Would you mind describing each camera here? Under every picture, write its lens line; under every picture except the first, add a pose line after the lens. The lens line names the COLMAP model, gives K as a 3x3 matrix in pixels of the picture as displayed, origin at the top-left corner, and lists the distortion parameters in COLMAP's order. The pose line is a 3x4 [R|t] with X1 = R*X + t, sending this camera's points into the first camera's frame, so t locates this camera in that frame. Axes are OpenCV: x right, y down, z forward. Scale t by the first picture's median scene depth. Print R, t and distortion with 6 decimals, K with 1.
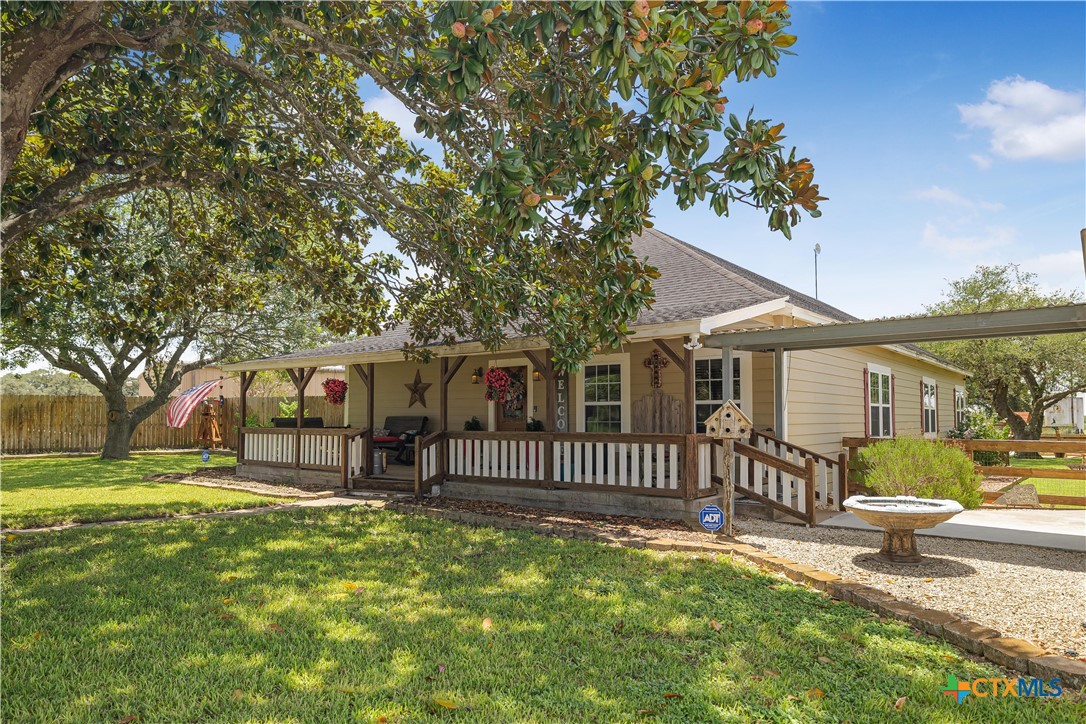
lens RADIAL K [[690.5, 0, 543.0], [0, 690.5, 362.0], [0, 0, 1]] dist [-0.001027, -0.000106]
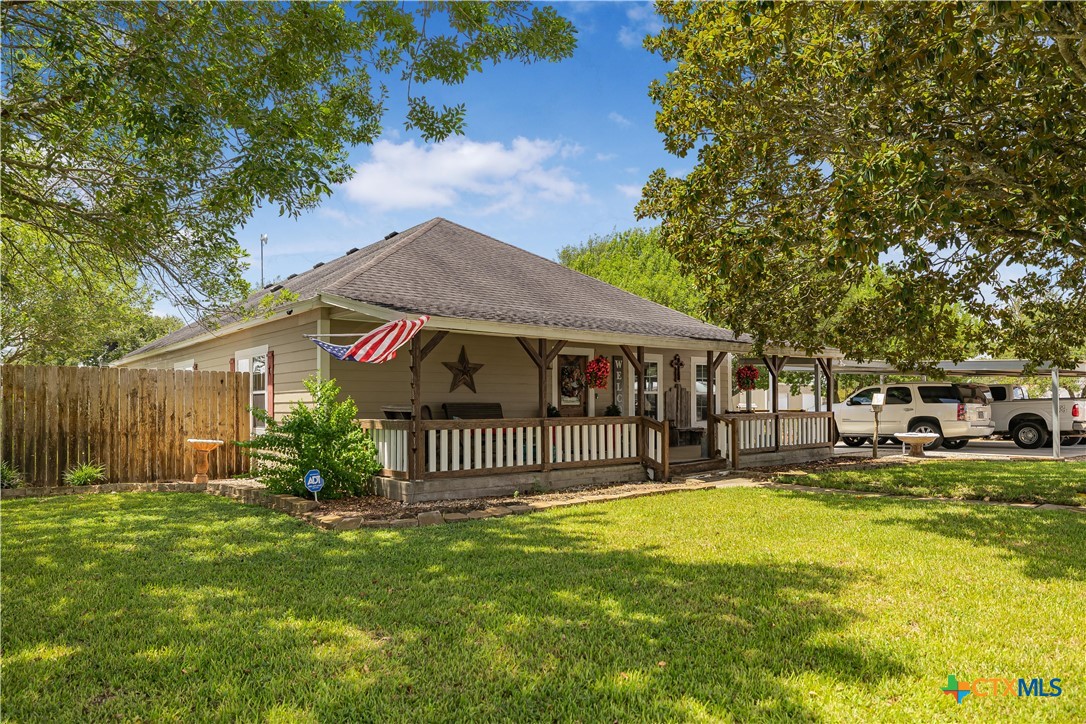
lens RADIAL K [[690.5, 0, 543.0], [0, 690.5, 362.0], [0, 0, 1]] dist [-0.001027, -0.000106]
pose [[0.213400, 0.060191, 0.975109, -1.119354], [-0.075431, 0.996136, -0.044981, 0.070019], [-0.974049, -0.063955, 0.217116, 0.846109]]
